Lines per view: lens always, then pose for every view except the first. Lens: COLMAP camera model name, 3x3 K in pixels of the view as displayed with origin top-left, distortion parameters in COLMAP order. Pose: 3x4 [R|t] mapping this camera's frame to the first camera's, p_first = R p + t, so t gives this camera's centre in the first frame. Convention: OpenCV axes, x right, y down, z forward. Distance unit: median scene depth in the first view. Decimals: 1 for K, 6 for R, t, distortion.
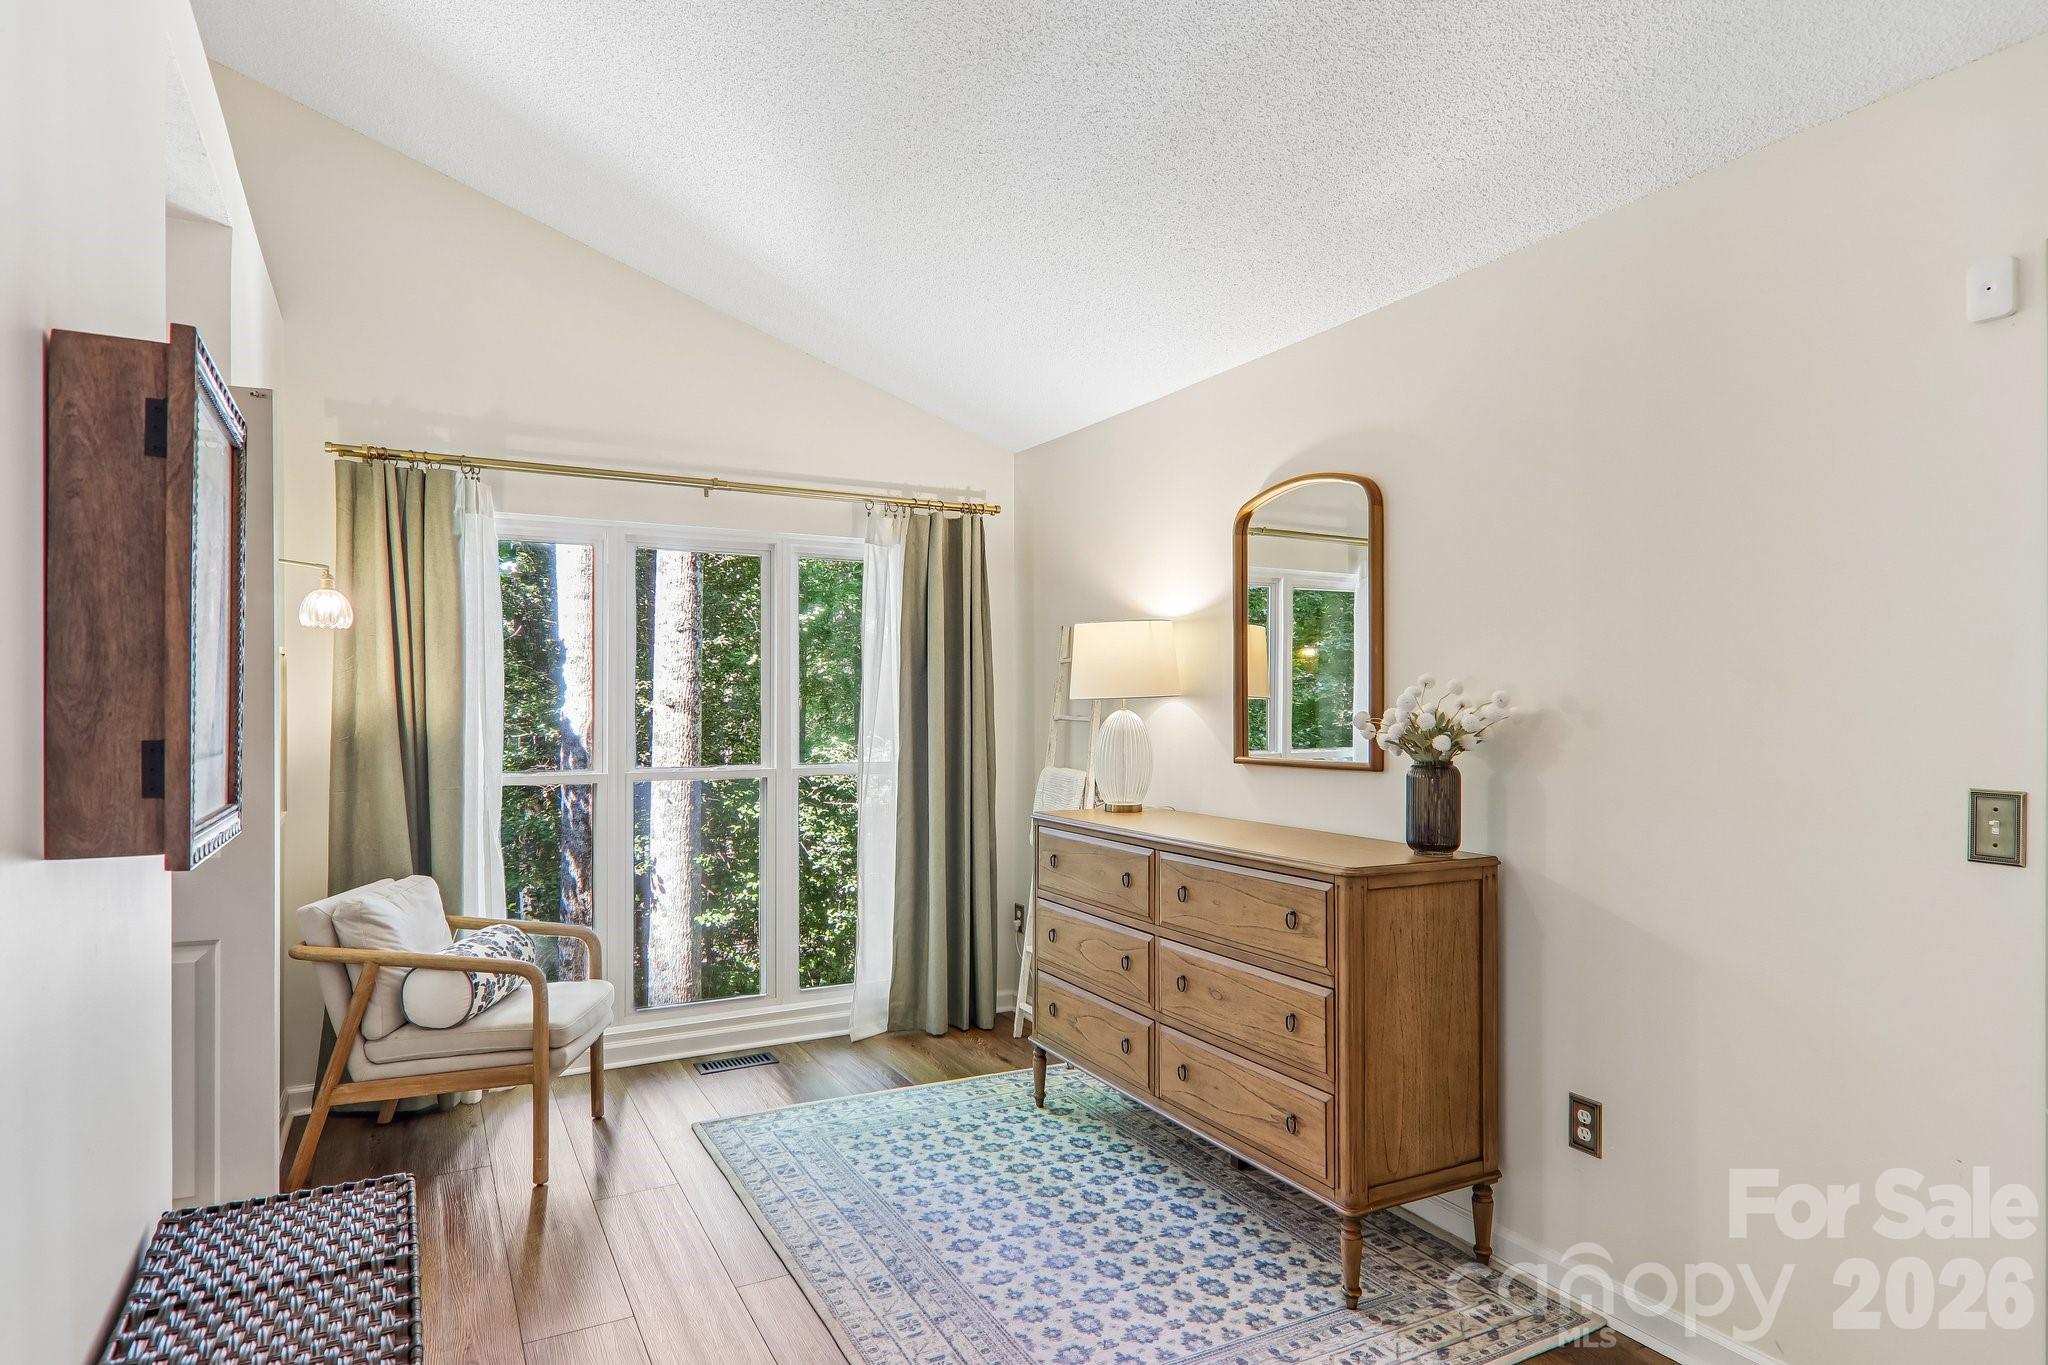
lens RADIAL K [[1145.1, 0, 1027.7], [0, 1145.1, 705.9], [0, 0, 1]] dist [0.014532, -0.000734]
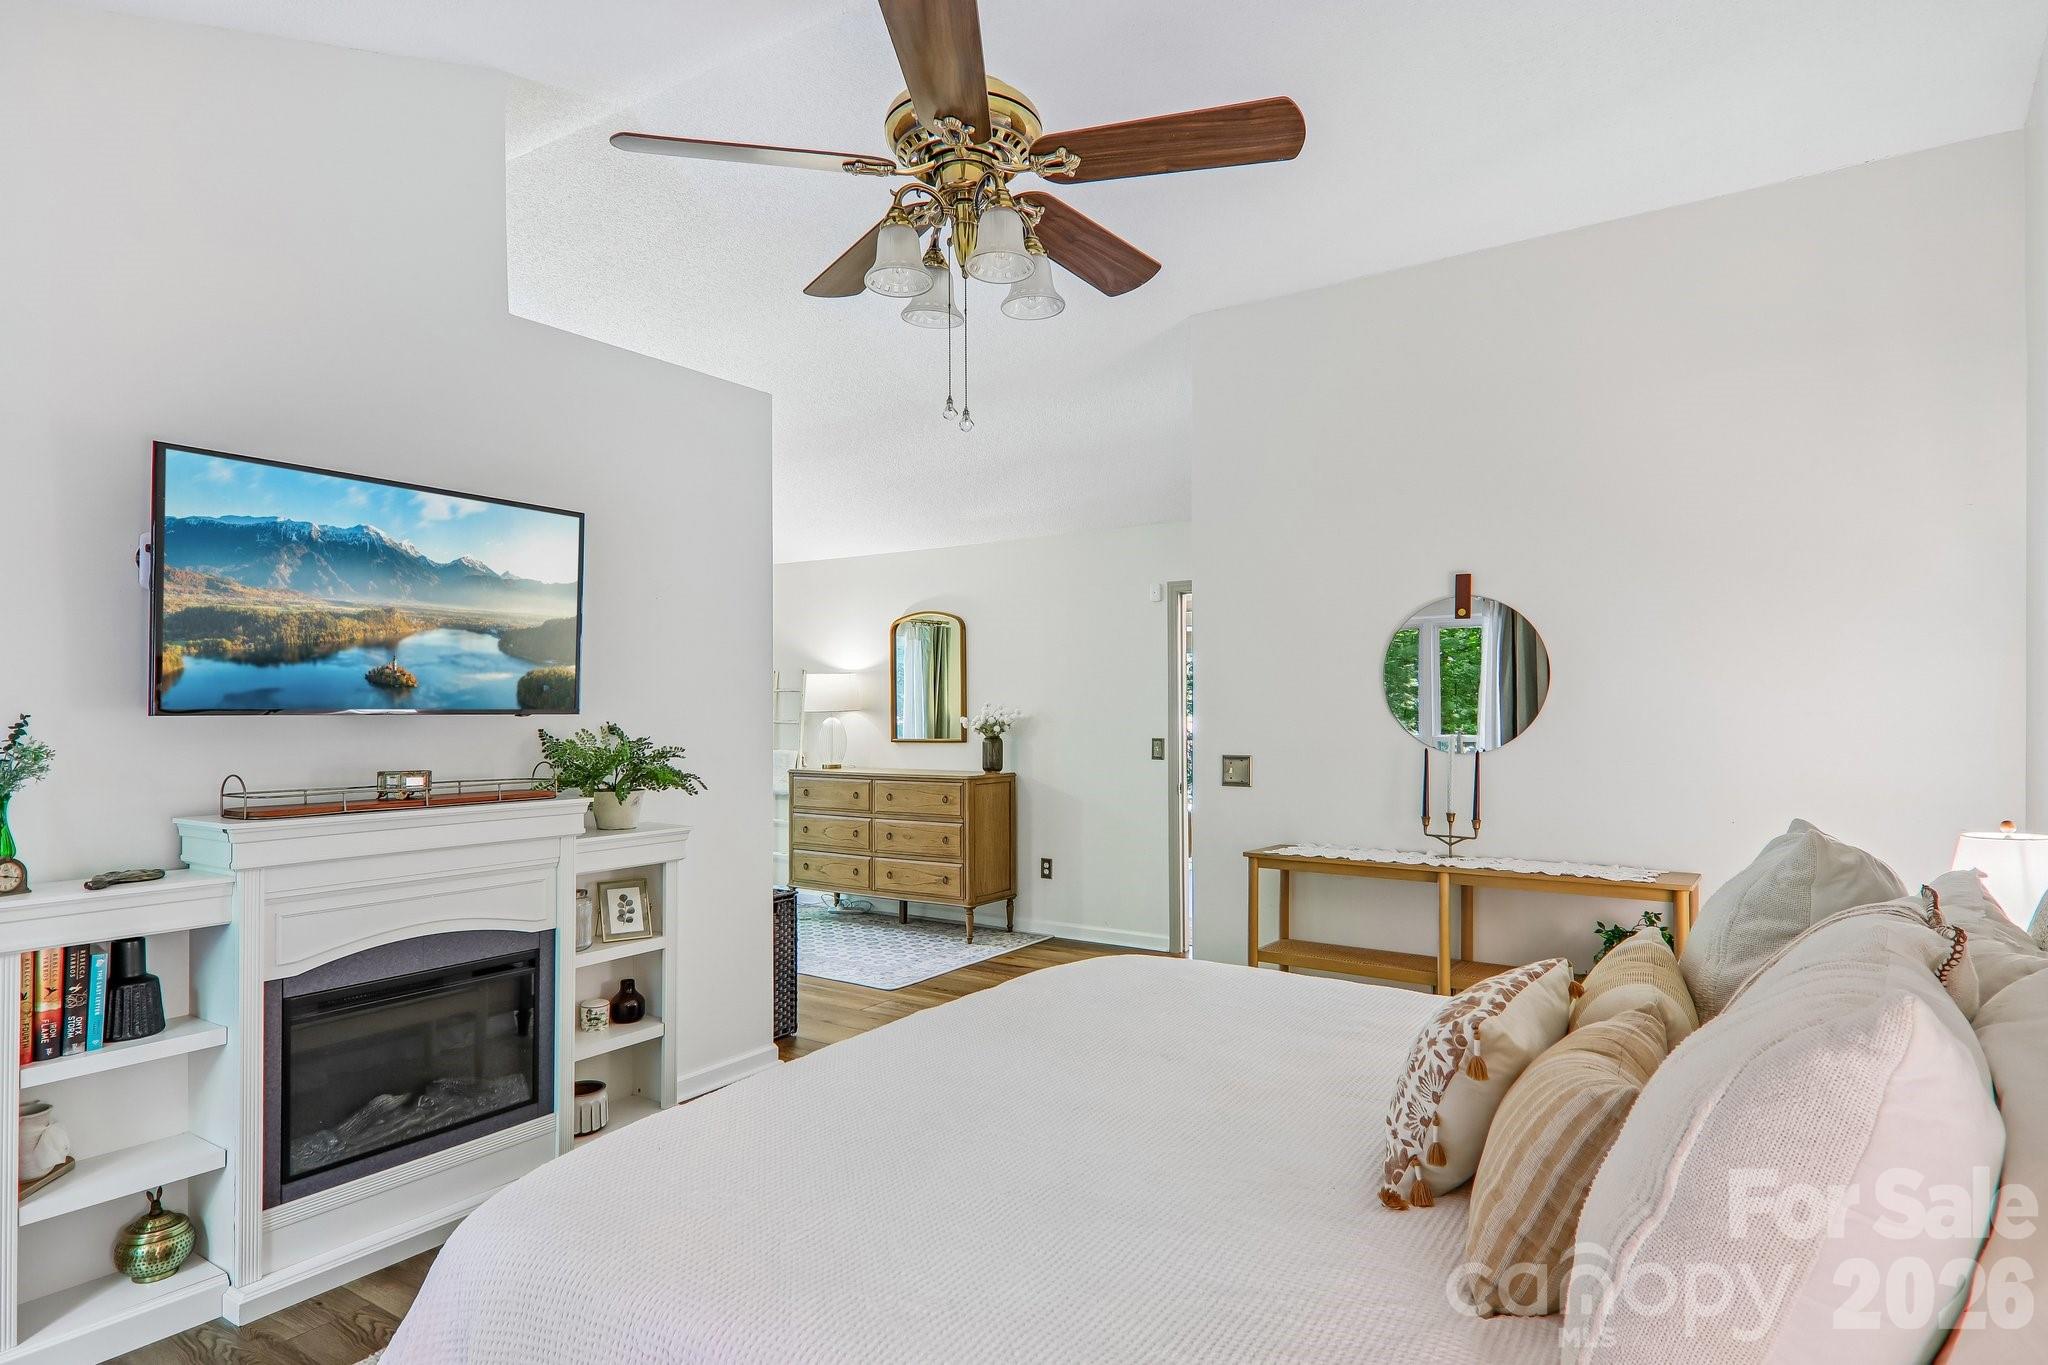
lens RADIAL K [[1145.1, 0, 1027.7], [0, 1145.1, 705.9], [0, 0, 1]] dist [0.014532, -0.000734]
pose [[0.874616, -0.002563, 0.484810, -0.814443], [0.006267, 0.999962, -0.006019, -0.003553], [-0.484776, 0.008303, 0.874599, -1.268971]]
